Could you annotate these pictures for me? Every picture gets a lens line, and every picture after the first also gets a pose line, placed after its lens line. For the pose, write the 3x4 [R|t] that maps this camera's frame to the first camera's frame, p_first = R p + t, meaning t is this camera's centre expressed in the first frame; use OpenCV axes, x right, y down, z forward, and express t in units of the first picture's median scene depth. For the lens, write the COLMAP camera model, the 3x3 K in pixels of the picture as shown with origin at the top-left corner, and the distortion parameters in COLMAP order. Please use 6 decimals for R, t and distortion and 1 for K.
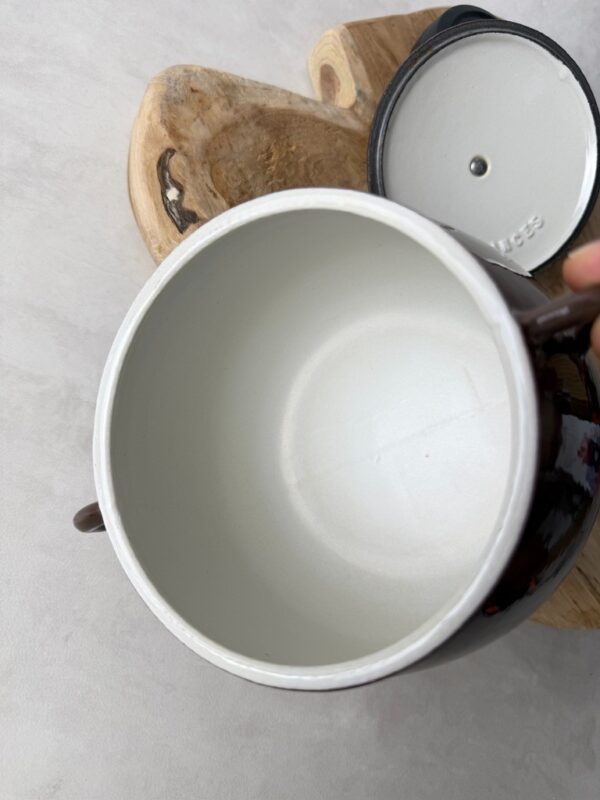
lens RADIAL K [[584.1, 0, 300.0], [0, 584.1, 400.0], [0, 0, 1]] dist [-0.043156, -0.001508]
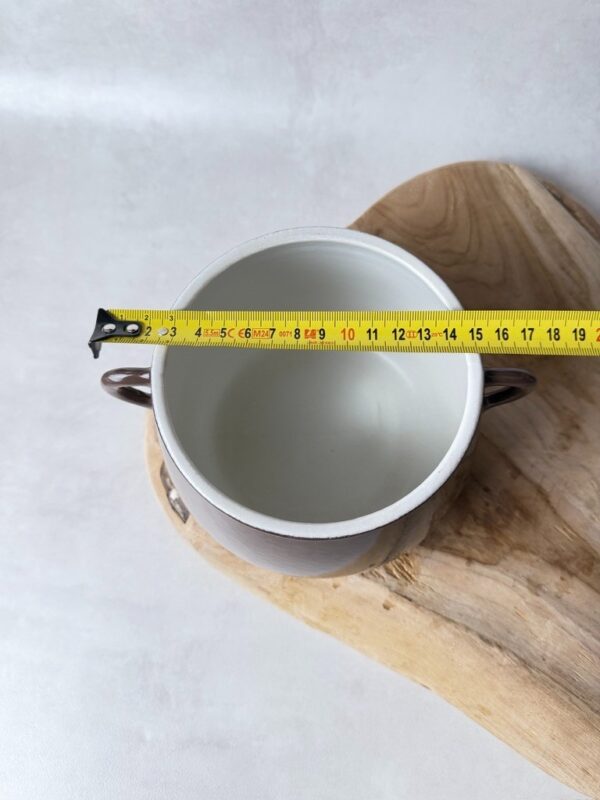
lens RADIAL K [[571.4, 0, 300.0], [0, 571.4, 400.0], [0, 0, 1]] dist [-0.037760, 0.008596]
pose [[0.875109, -0.262112, -0.406795, 0.574327], [0.249589, 0.964646, -0.084632, -0.356270], [0.414596, -0.027469, 0.909591, -0.051465]]
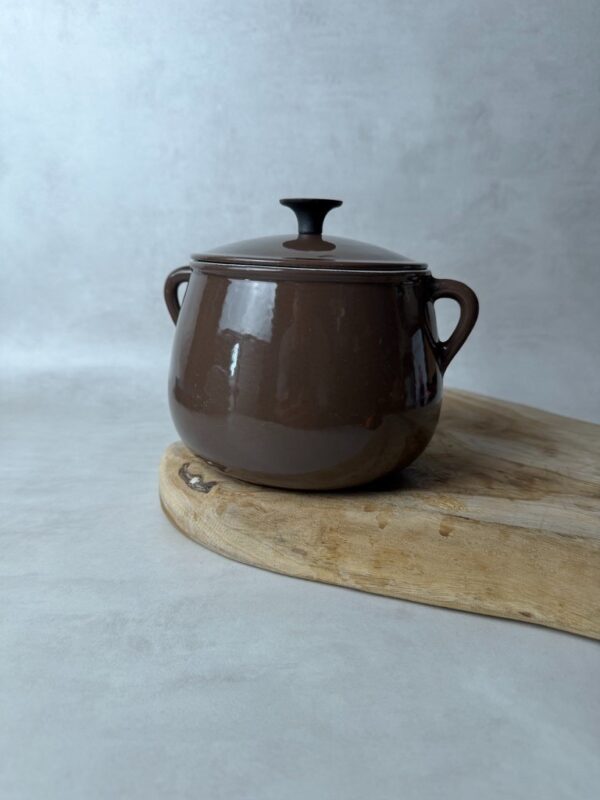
lens RADIAL K [[573.4, 0, 300.3], [0, 573.4, 411.6], [0, 0, 1]] dist [0.057182, -0.186846]
pose [[0.885625, -0.445396, 0.131495, -0.110438], [0.354045, 0.464303, -0.811834, 0.626000], [0.300534, 0.765535, 0.568889, 0.231569]]
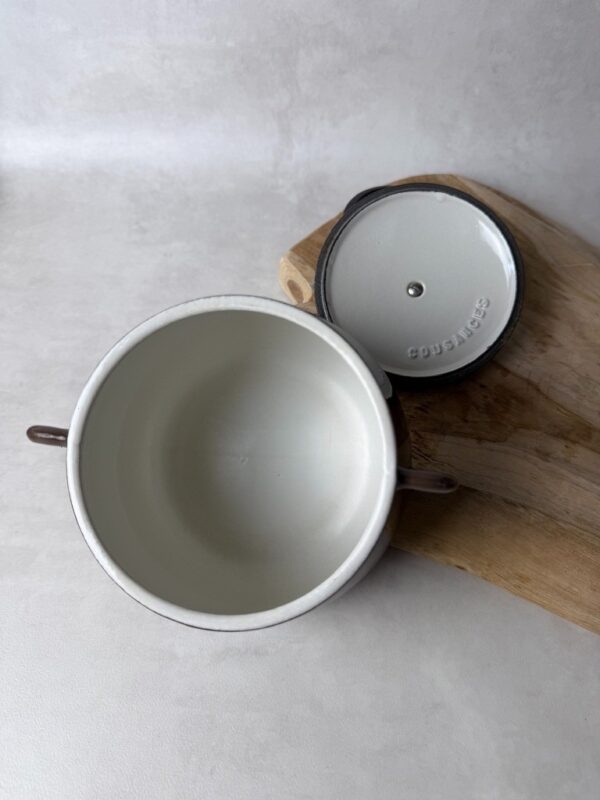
lens RADIAL K [[566.2, 0, 303.7], [0, 566.2, 405.7], [0, 0, 1]] dist [0.001807, -0.027914]
pose [[0.873062, -0.427887, -0.233828, 0.308854], [0.335876, 0.875360, -0.347755, 0.177269], [0.353483, 0.225074, 0.907960, -0.155007]]
